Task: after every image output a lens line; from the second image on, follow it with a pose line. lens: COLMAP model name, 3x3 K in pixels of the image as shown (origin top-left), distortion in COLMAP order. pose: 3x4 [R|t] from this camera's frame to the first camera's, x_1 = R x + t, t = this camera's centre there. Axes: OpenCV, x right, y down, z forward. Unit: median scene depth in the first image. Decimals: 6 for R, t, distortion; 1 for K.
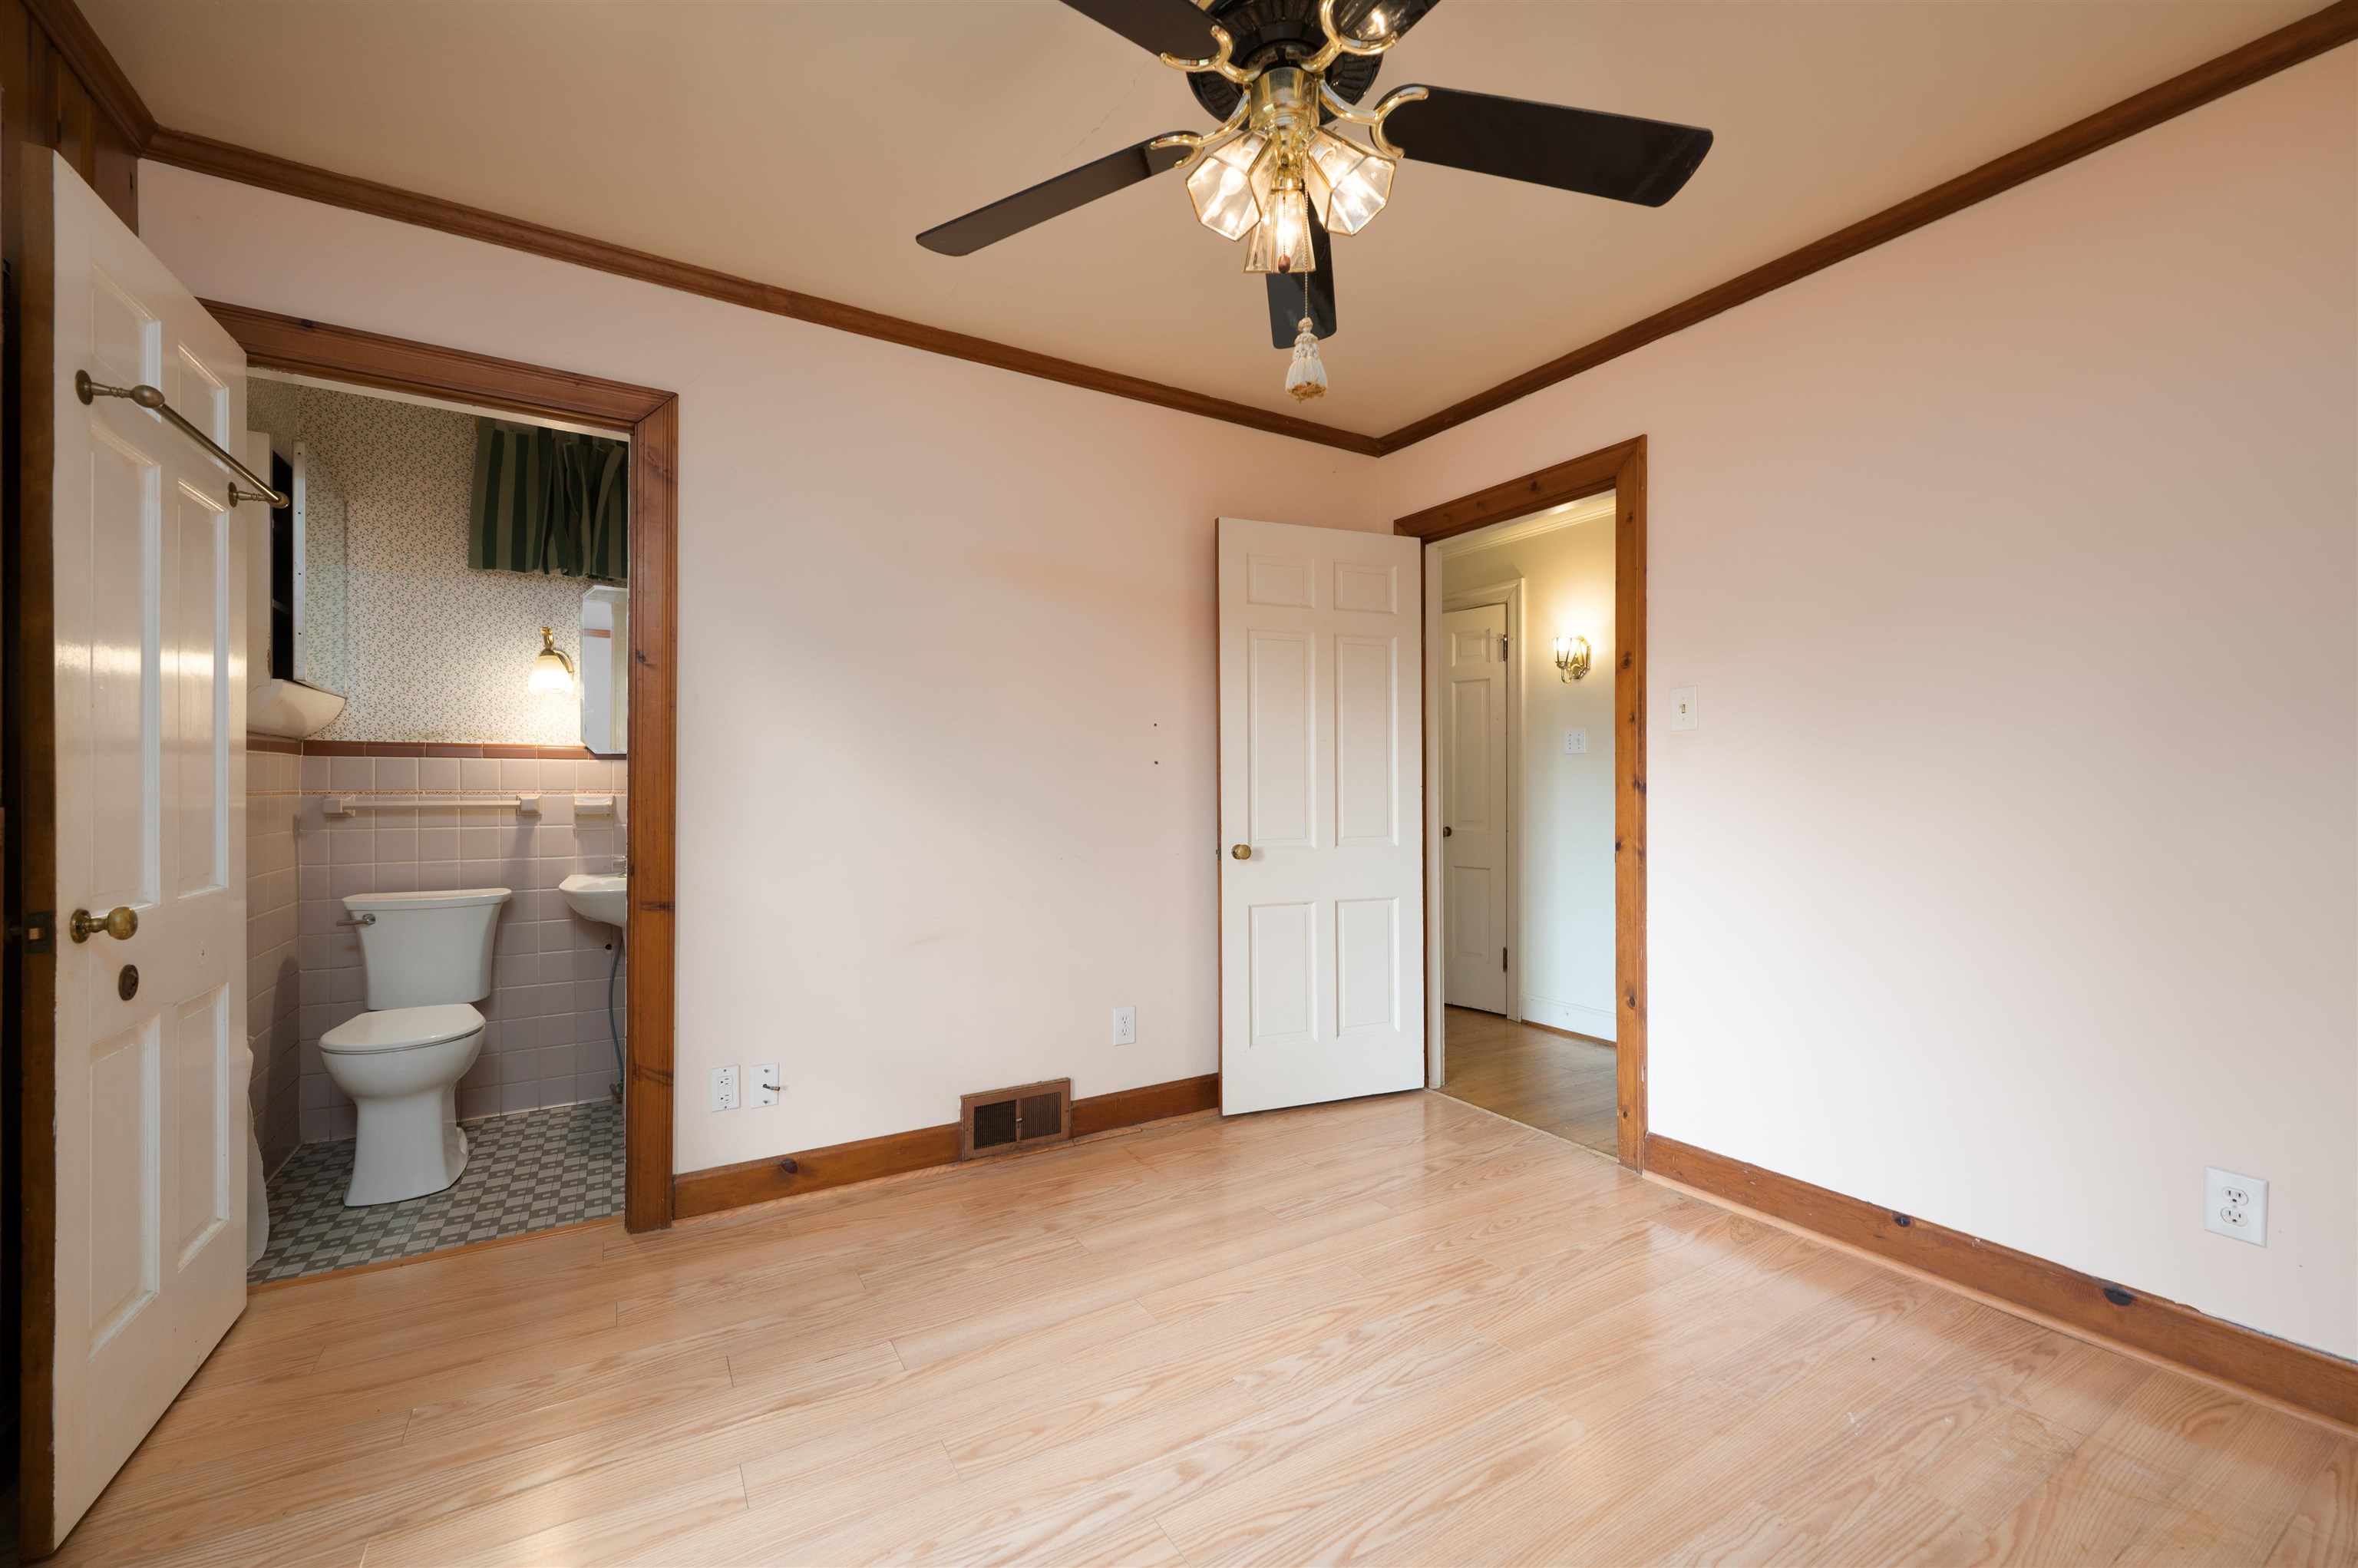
lens RADIAL K [[943.3, 0, 1184.4], [0, 943.3, 781.8], [0, 0, 1]] dist [-0.003066, -0.000351]
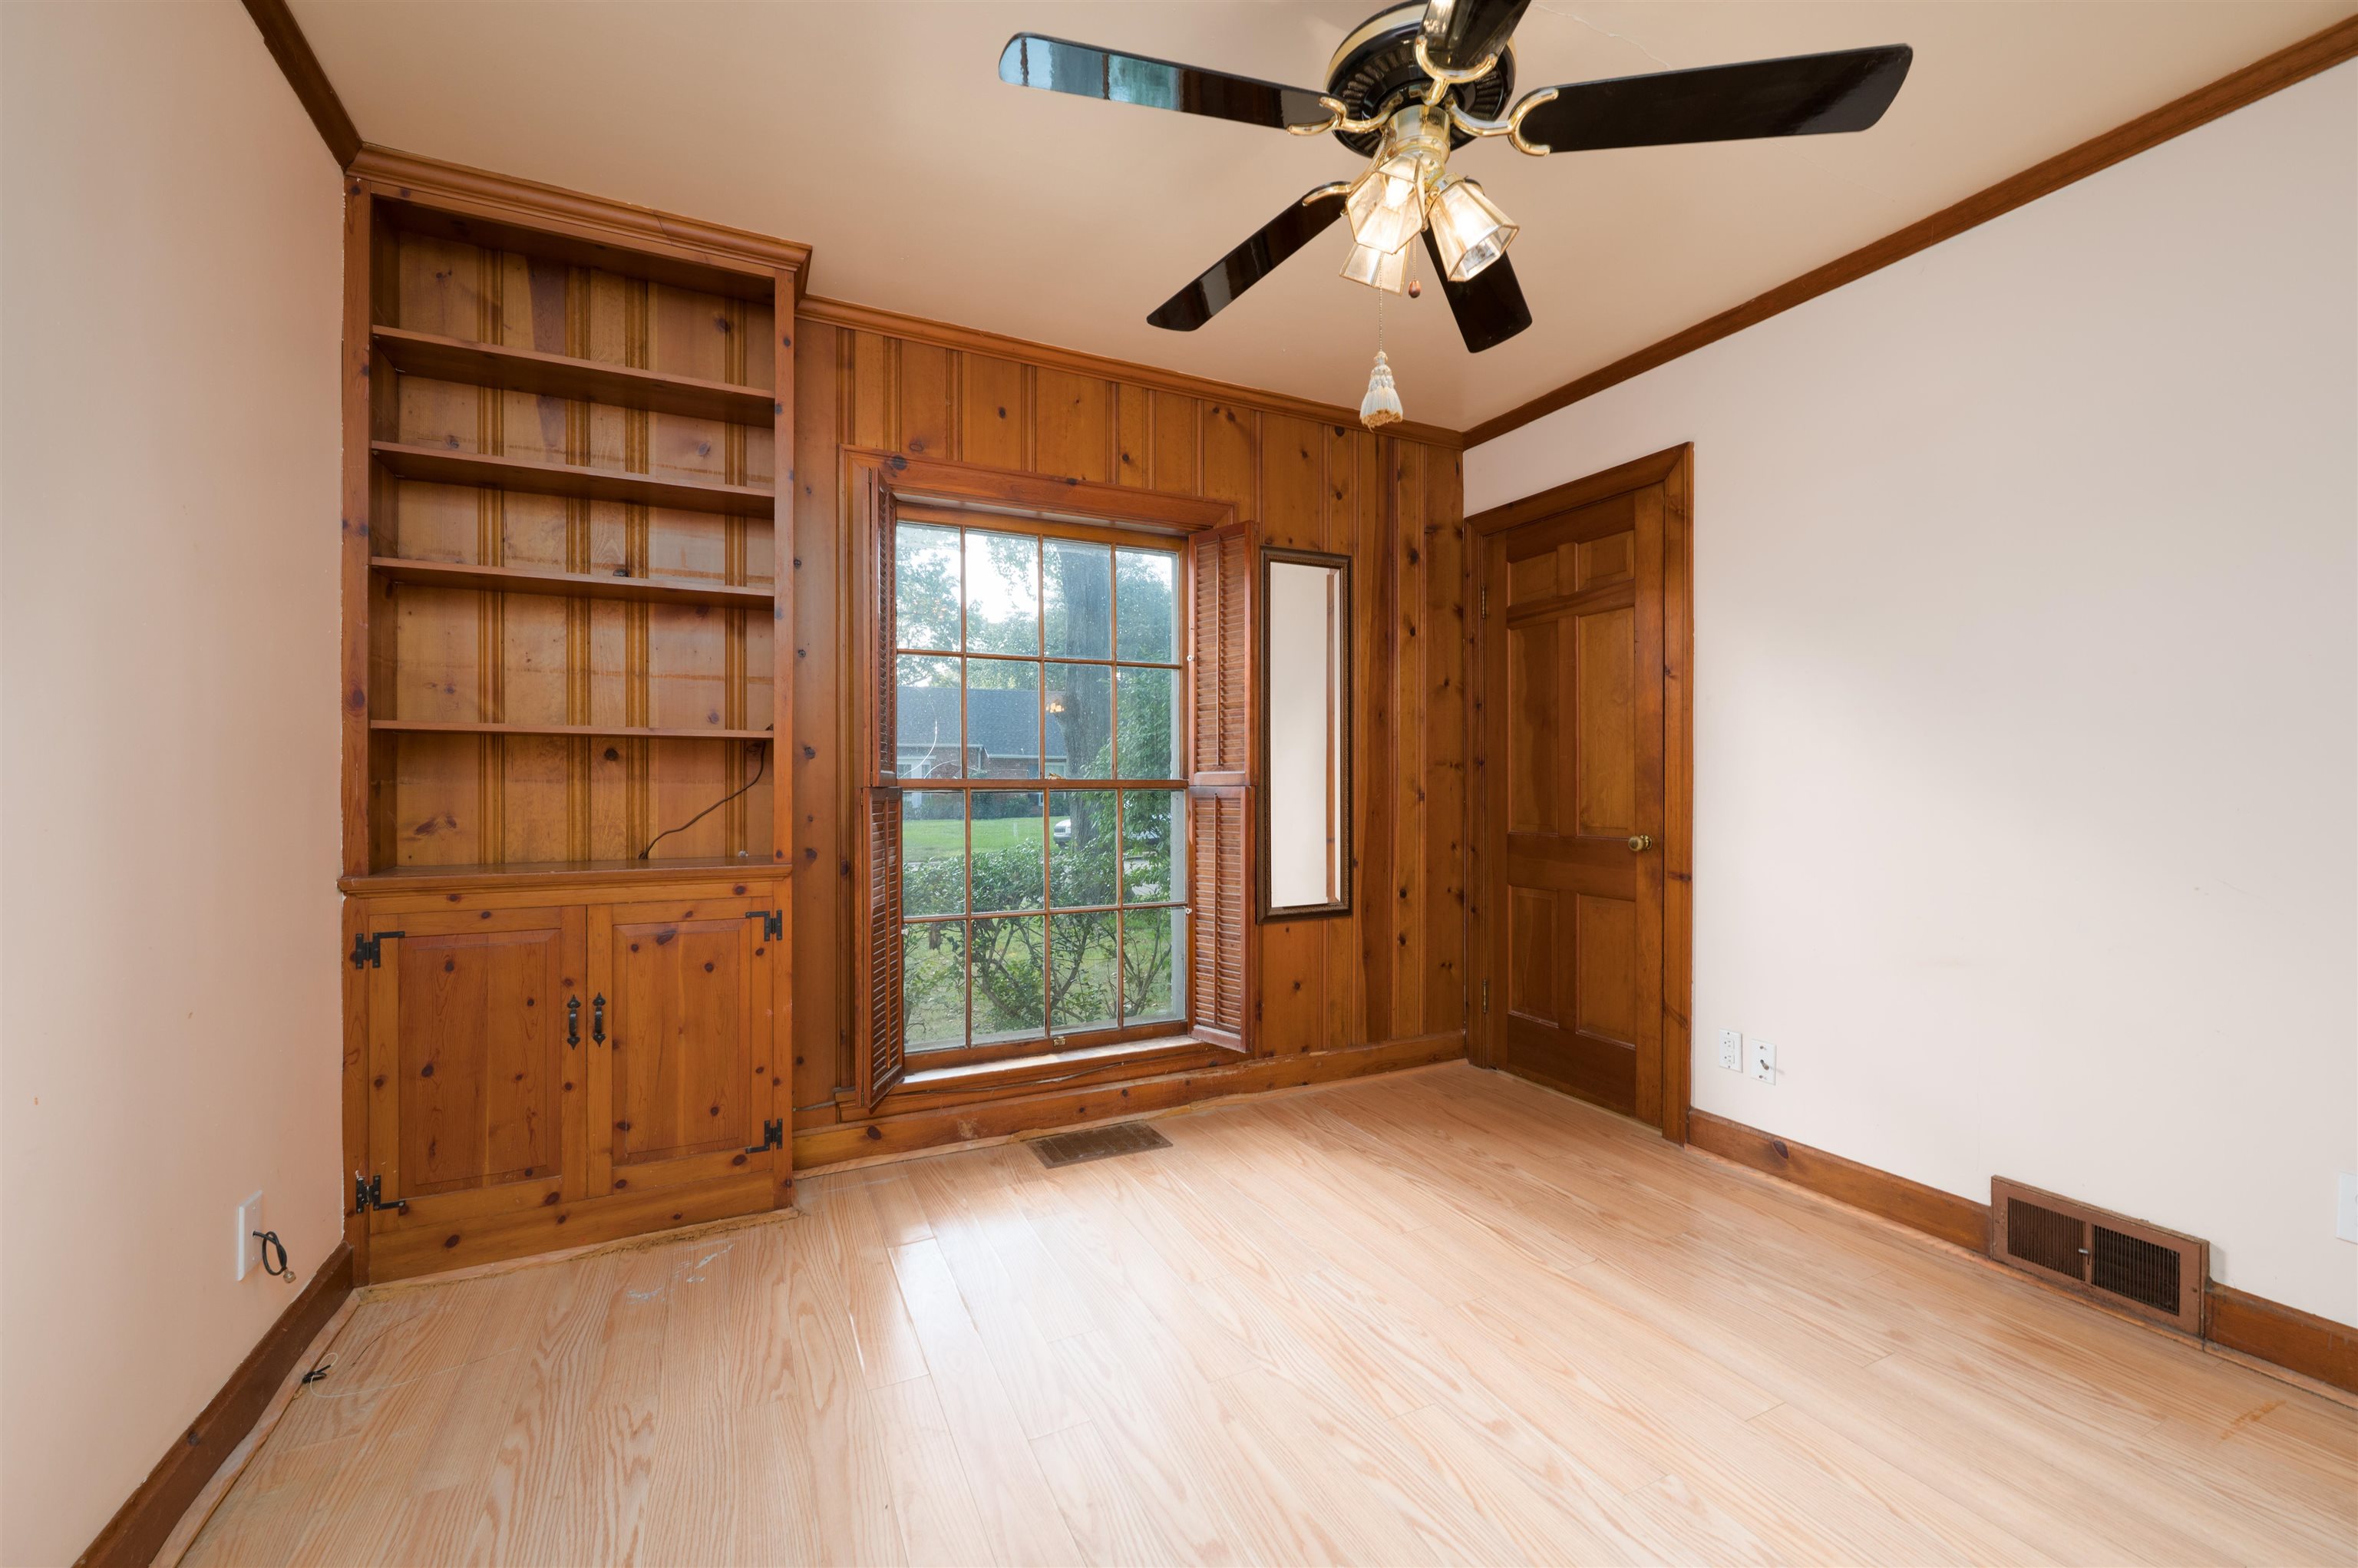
lens RADIAL K [[943.3, 0, 1189.1], [0, 943.3, 780.9], [0, 0, 1]] dist [-0.003066, -0.000351]
pose [[-0.084571, 0.001628, -0.996416, 0.701701], [0.008172, 0.999966, 0.000940, 0.002705], [0.996384, -0.008063, -0.084581, 0.485308]]
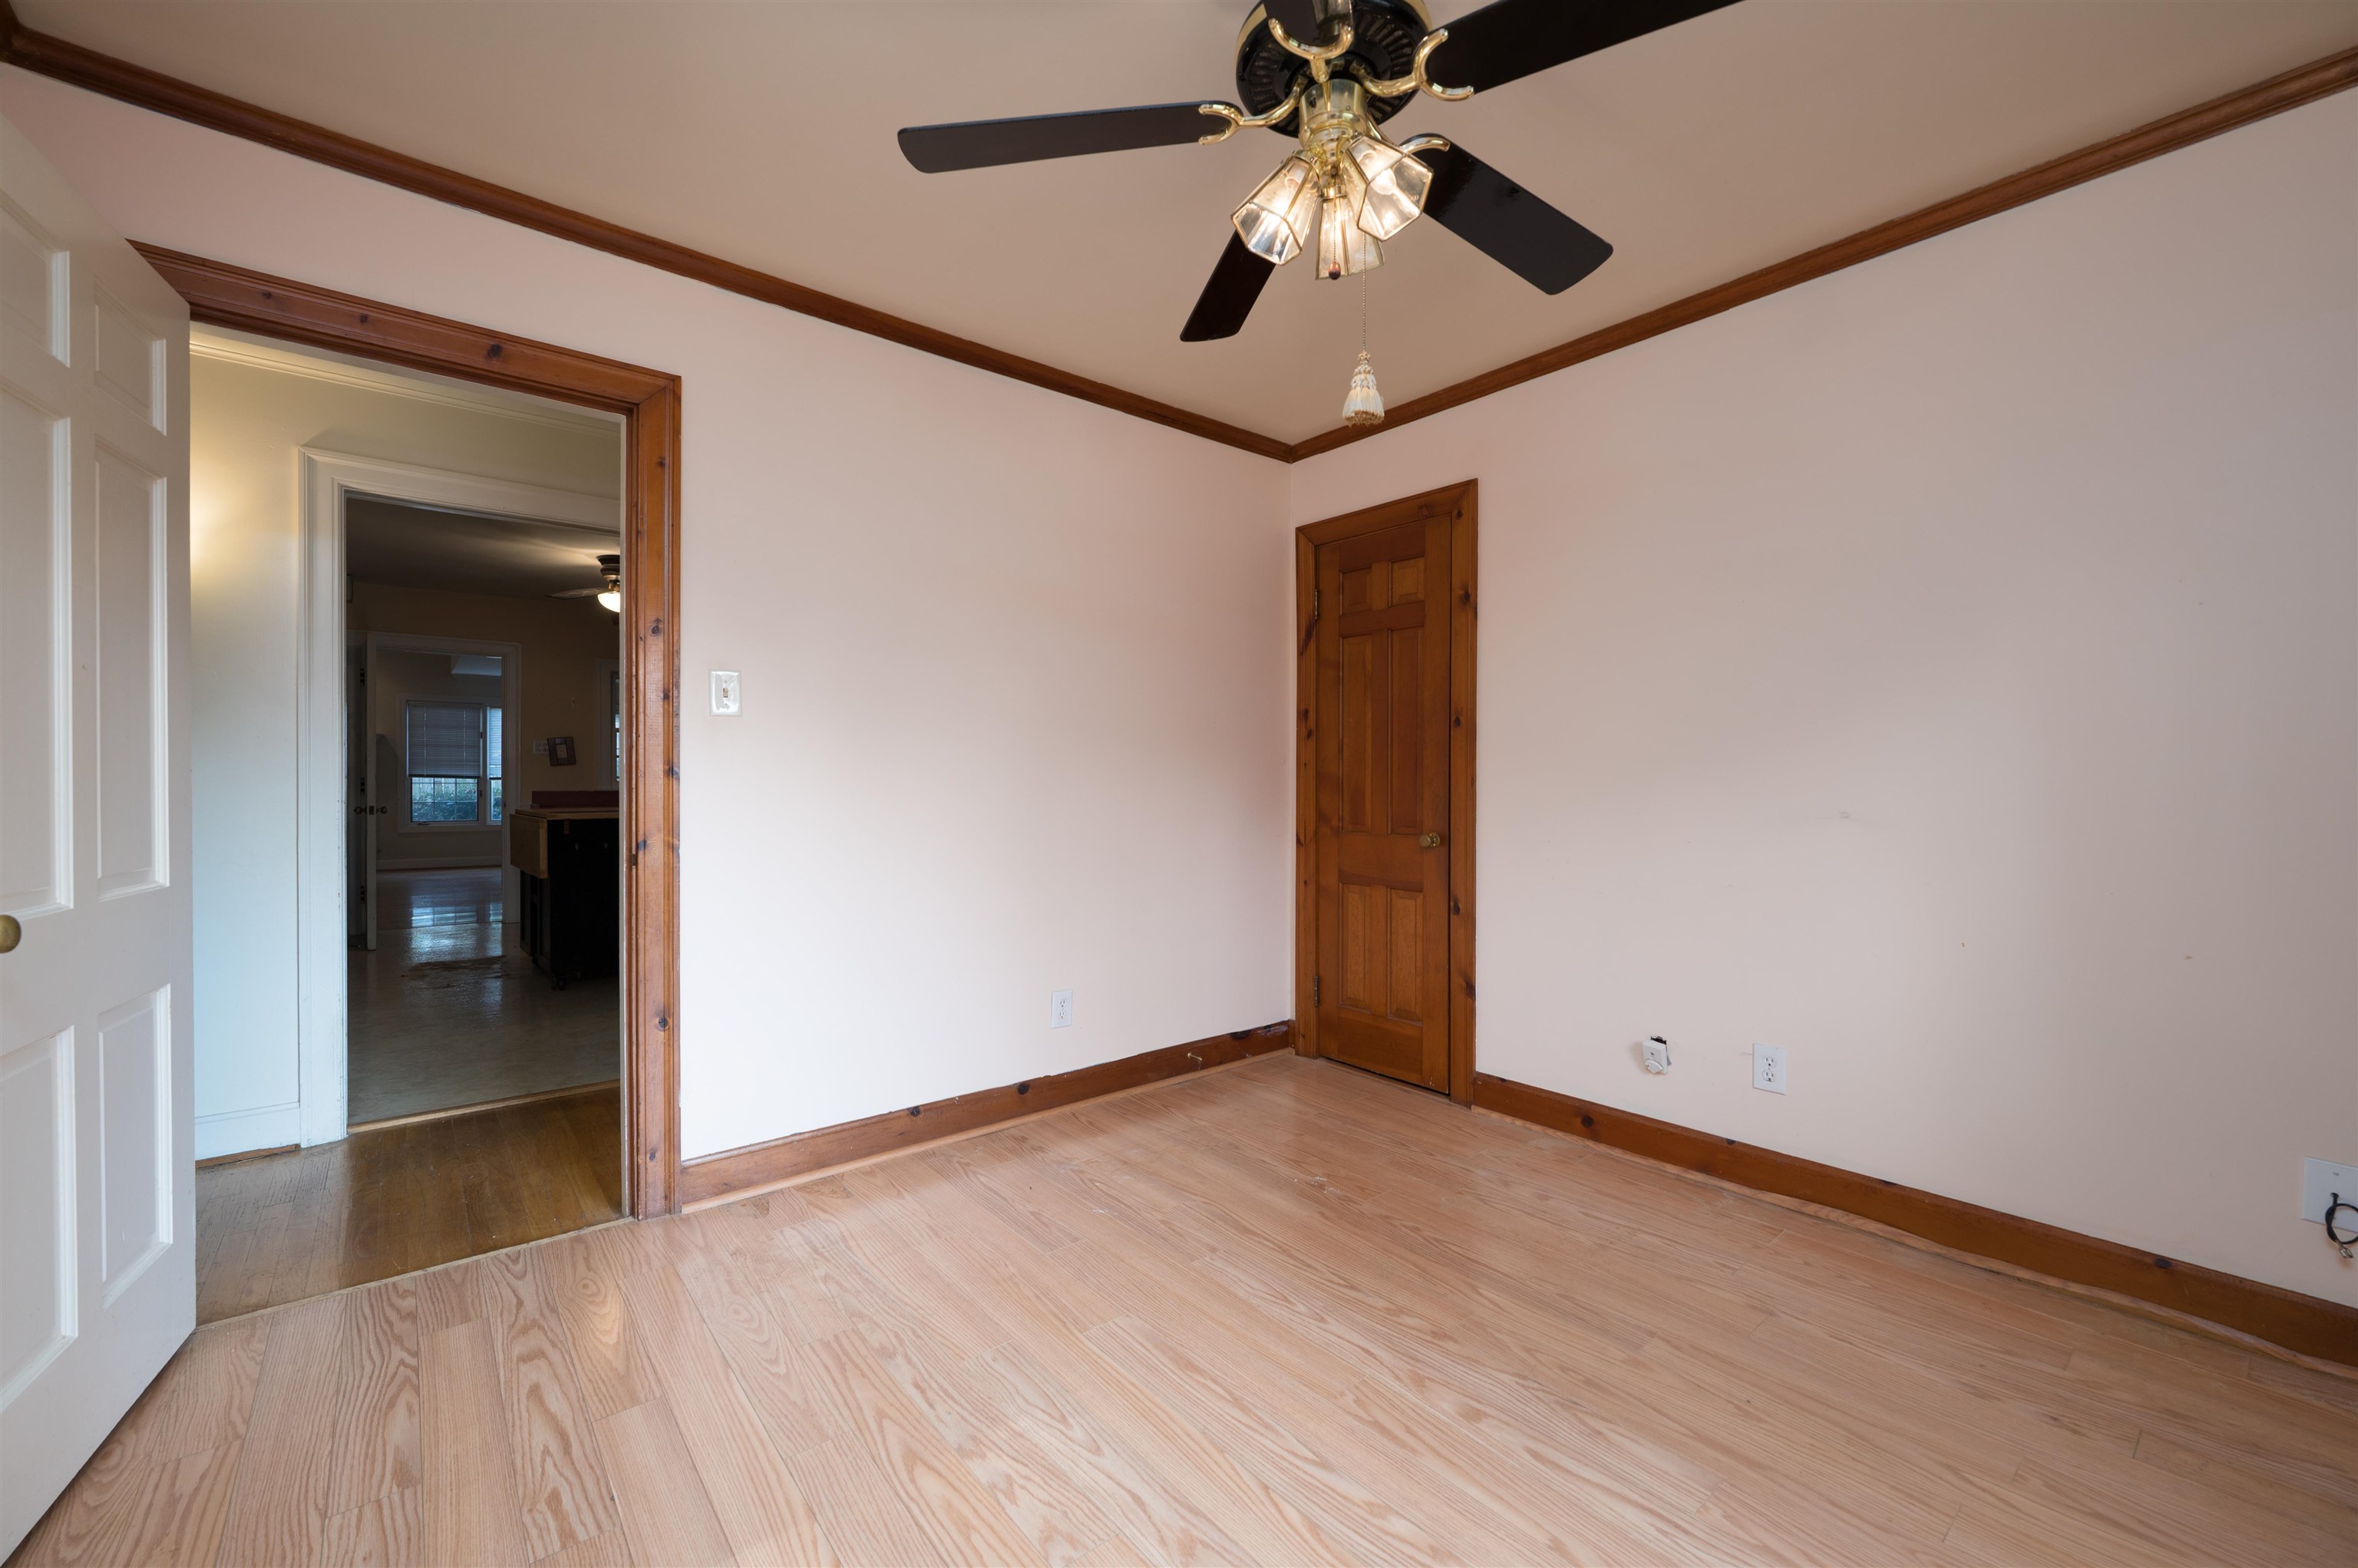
lens RADIAL K [[943.3, 0, 1170.9], [0, 943.3, 790.9], [0, 0, 1]] dist [-0.003066, -0.000351]
pose [[-0.134249, -0.013926, 0.990850, -0.519111], [-0.009184, 0.999876, 0.012808, 0.004752], [-0.990905, -0.007380, -0.134360, 0.764369]]
